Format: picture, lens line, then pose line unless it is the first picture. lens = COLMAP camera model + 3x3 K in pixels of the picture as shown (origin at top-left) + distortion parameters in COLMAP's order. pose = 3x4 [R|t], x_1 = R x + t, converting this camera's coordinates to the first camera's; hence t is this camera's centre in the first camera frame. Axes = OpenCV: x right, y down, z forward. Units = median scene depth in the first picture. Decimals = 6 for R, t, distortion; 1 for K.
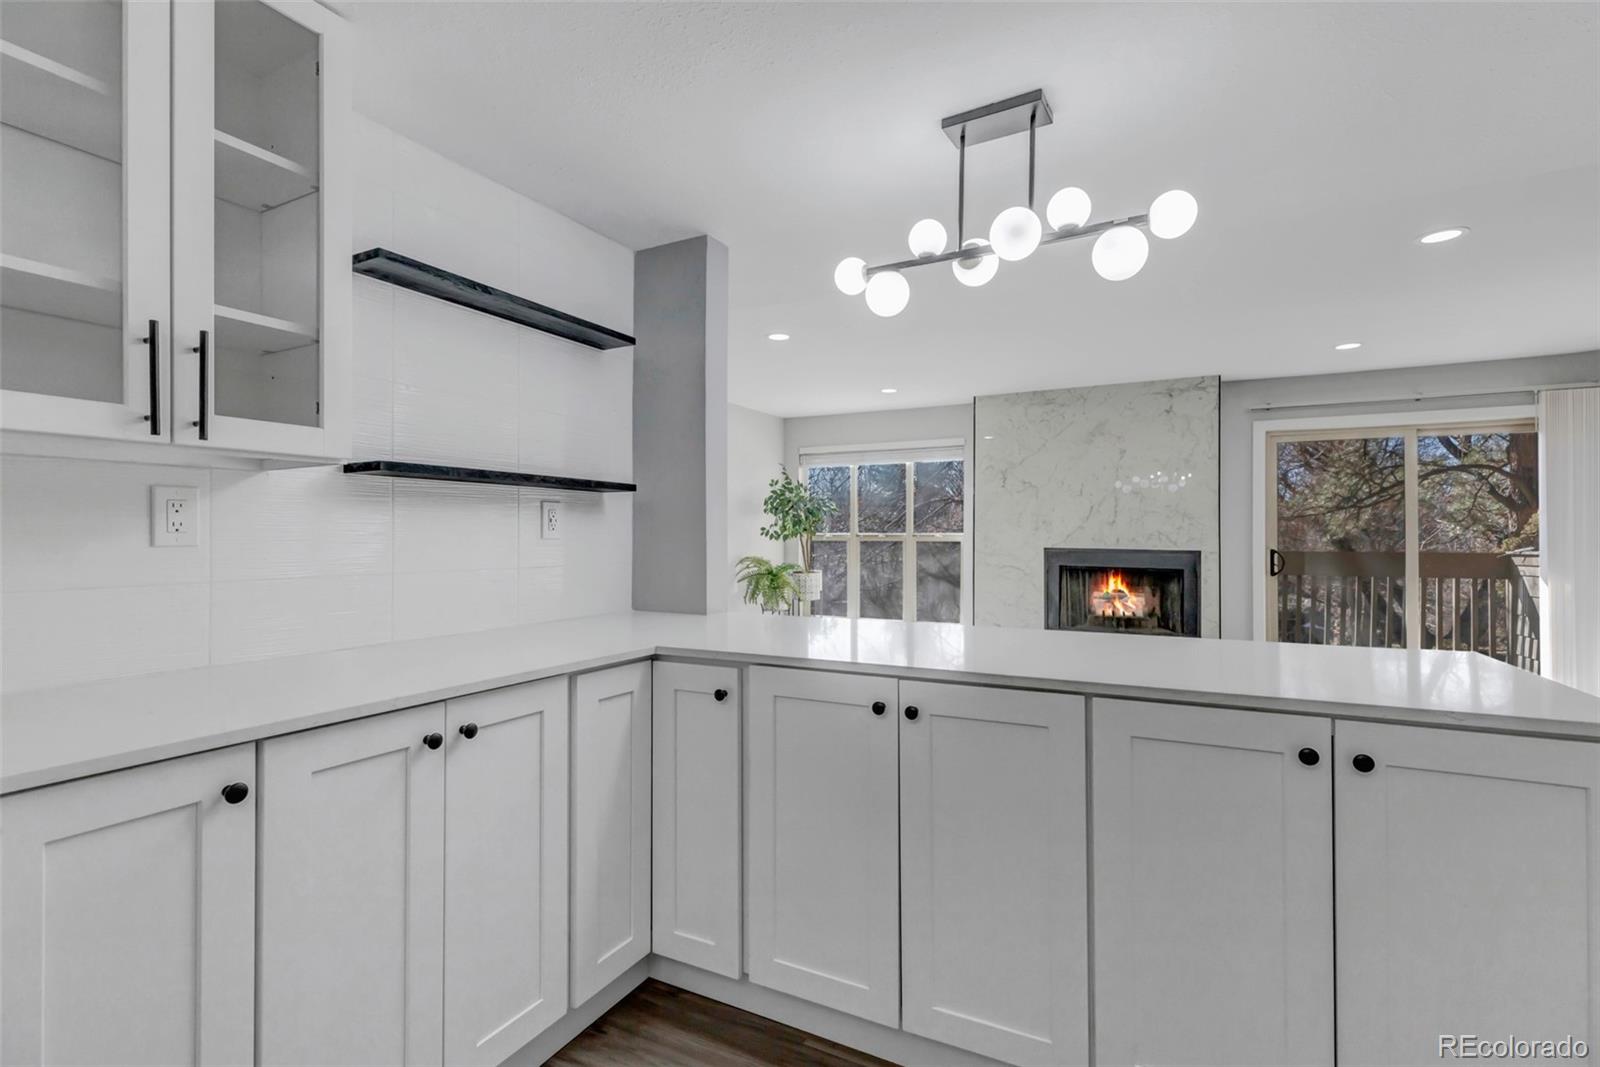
lens RADIAL K [[728.3, 0, 800.9], [0, 728.3, 528.2], [0, 0, 1]] dist [0.004924, -0.000941]
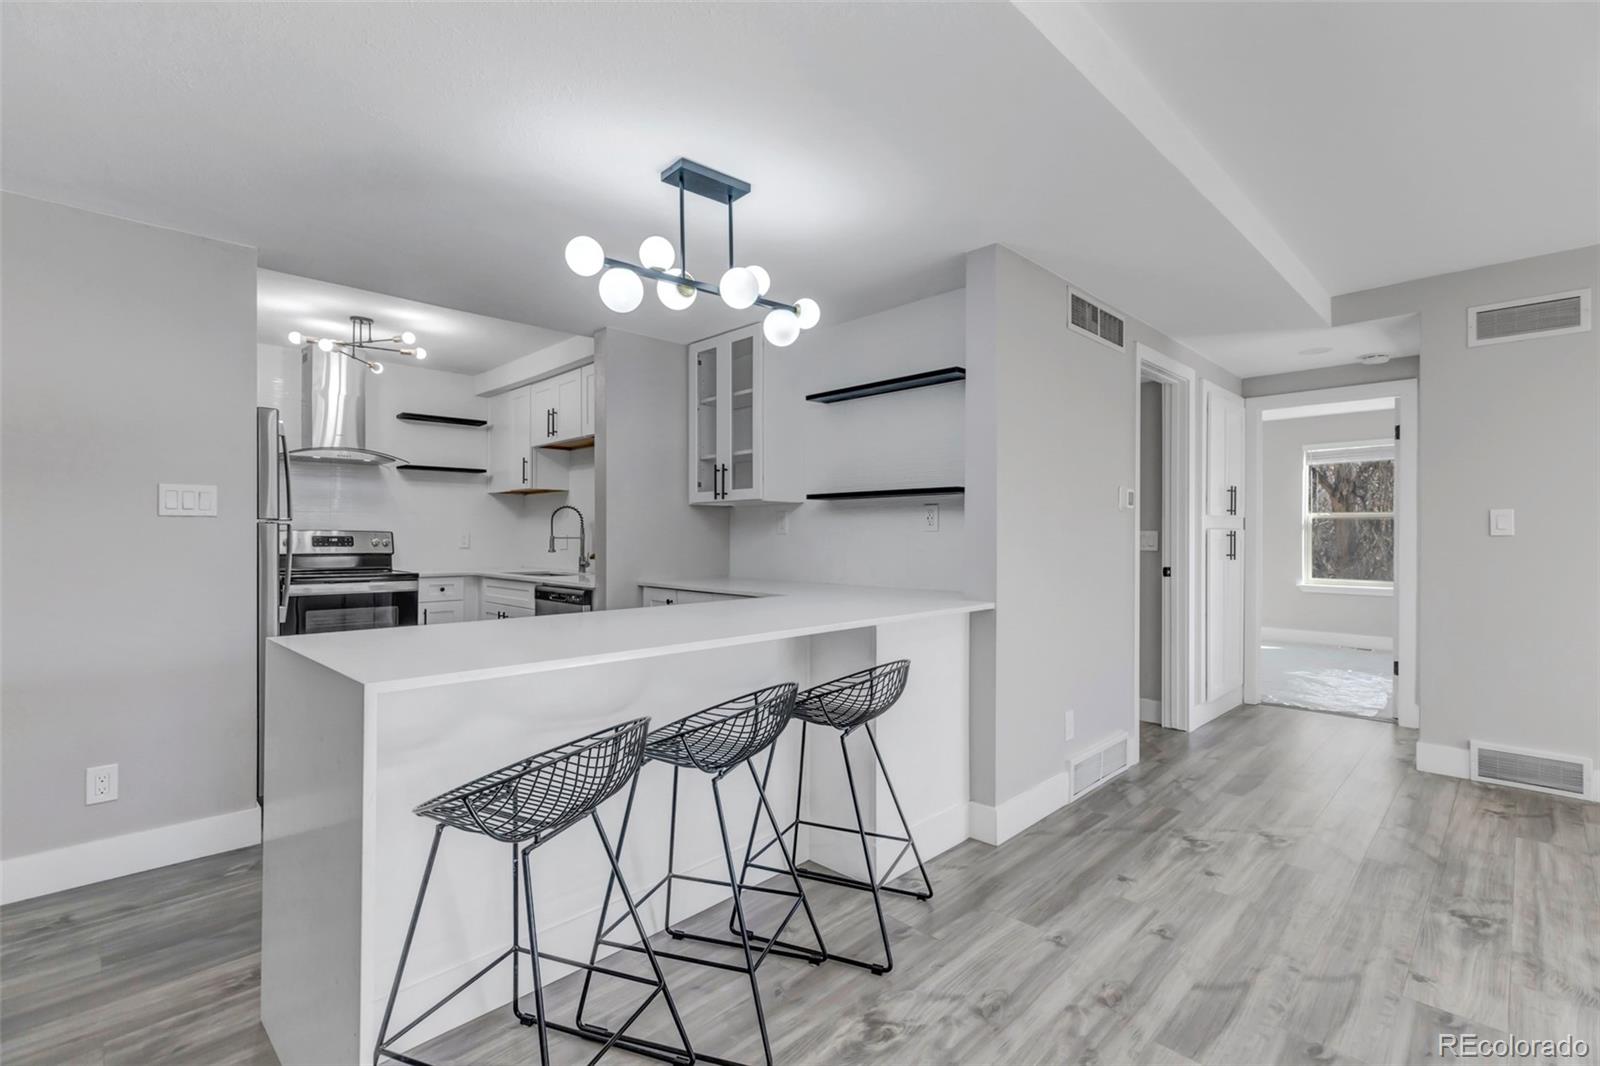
lens RADIAL K [[728.3, 0, 798.0], [0, 728.3, 531.3], [0, 0, 1]] dist [0.004924, -0.000941]
pose [[-0.290178, -0.001424, -0.956972, 0.448662], [0.011449, 0.999922, -0.004959, 0.007430], [0.956904, -0.012395, -0.290139, 0.482539]]
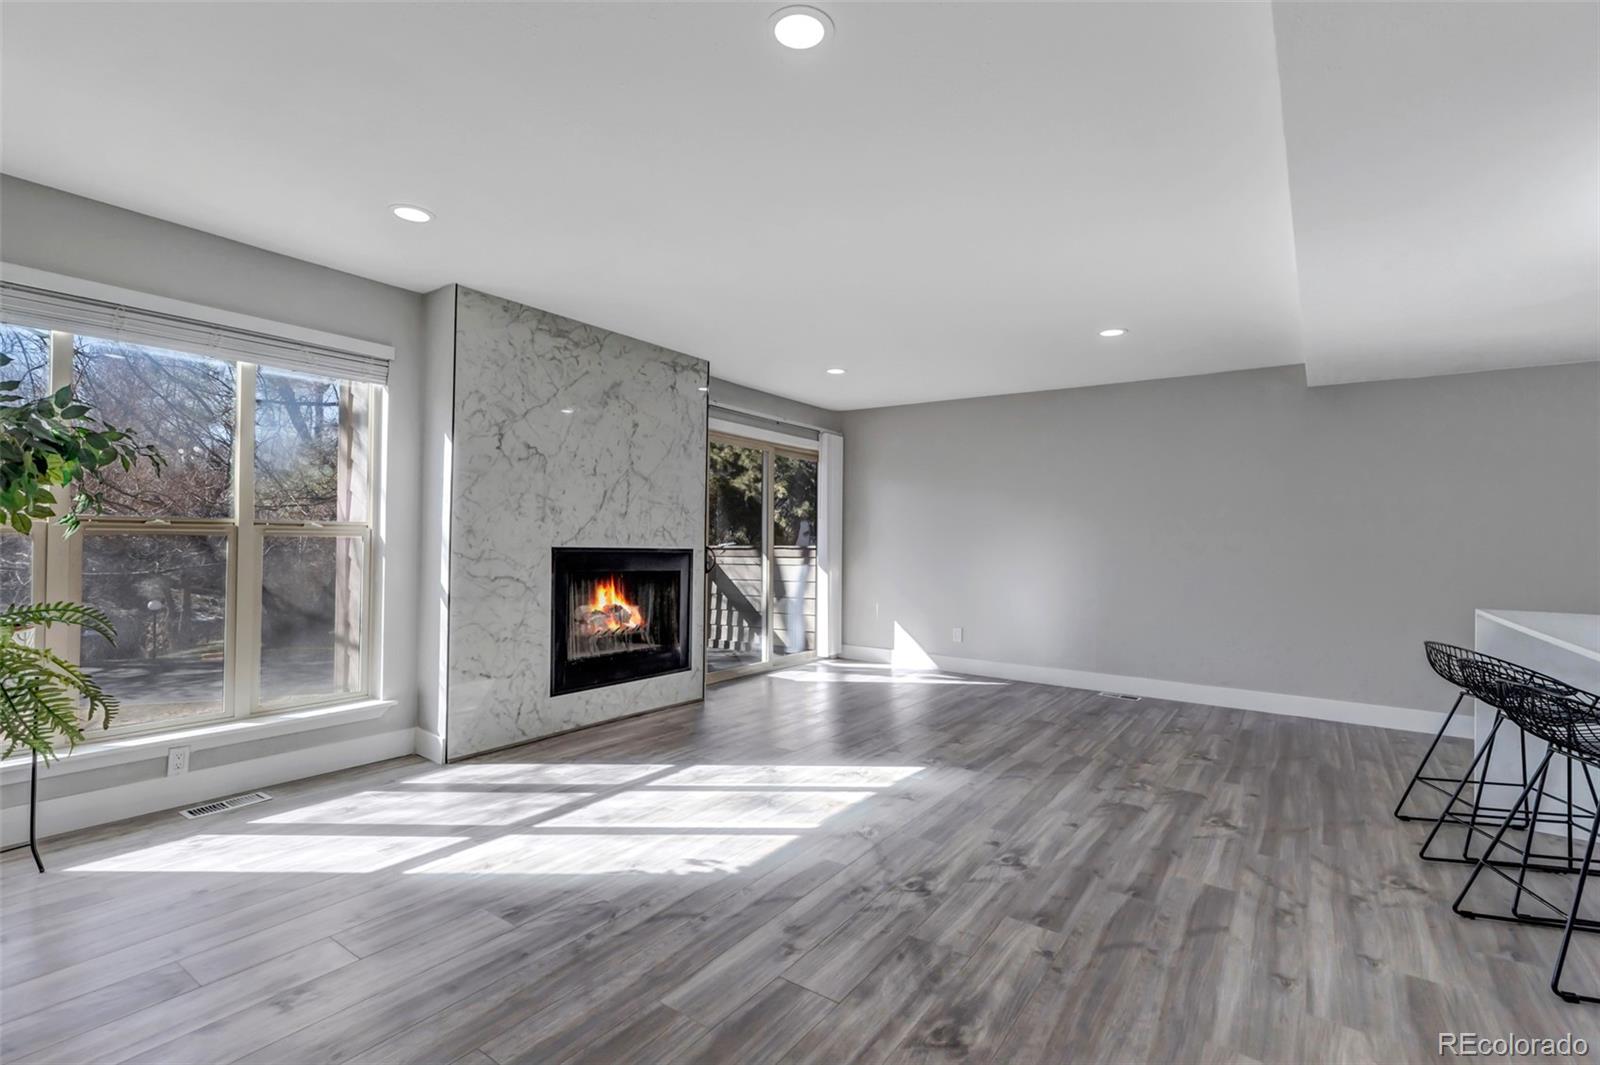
lens RADIAL K [[728.3, 0, 789.9], [0, 728.3, 533.8], [0, 0, 1]] dist [0.004924, -0.000941]
pose [[0.134710, 0.004963, 0.990873, -0.327938], [-0.029696, 0.999558, -0.000969, 0.009085], [-0.990440, -0.029295, 0.134798, 0.737645]]
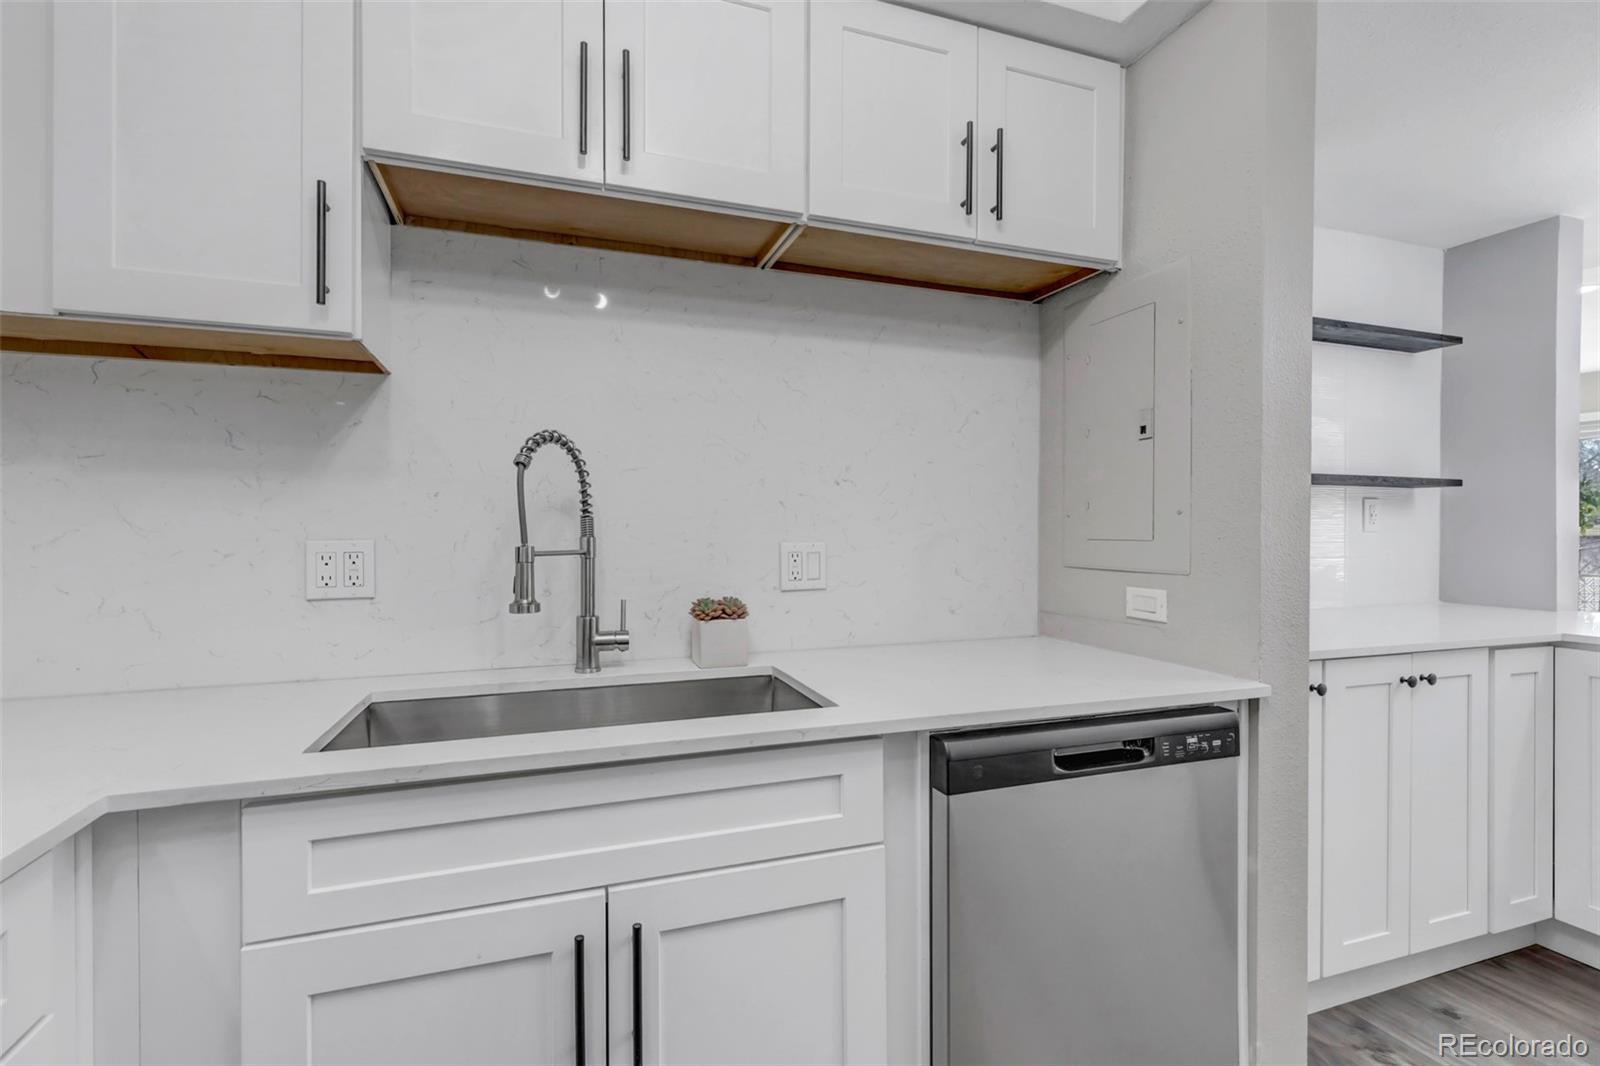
lens RADIAL K [[728.3, 0, 792.7], [0, 728.3, 530.4], [0, 0, 1]] dist [0.004924, -0.000941]
pose [[0.742366, 0.003324, -0.669986, -0.103037], [0.005509, 0.999924, 0.011065, -0.001926], [0.669972, -0.011905, 0.742291, -0.175722]]
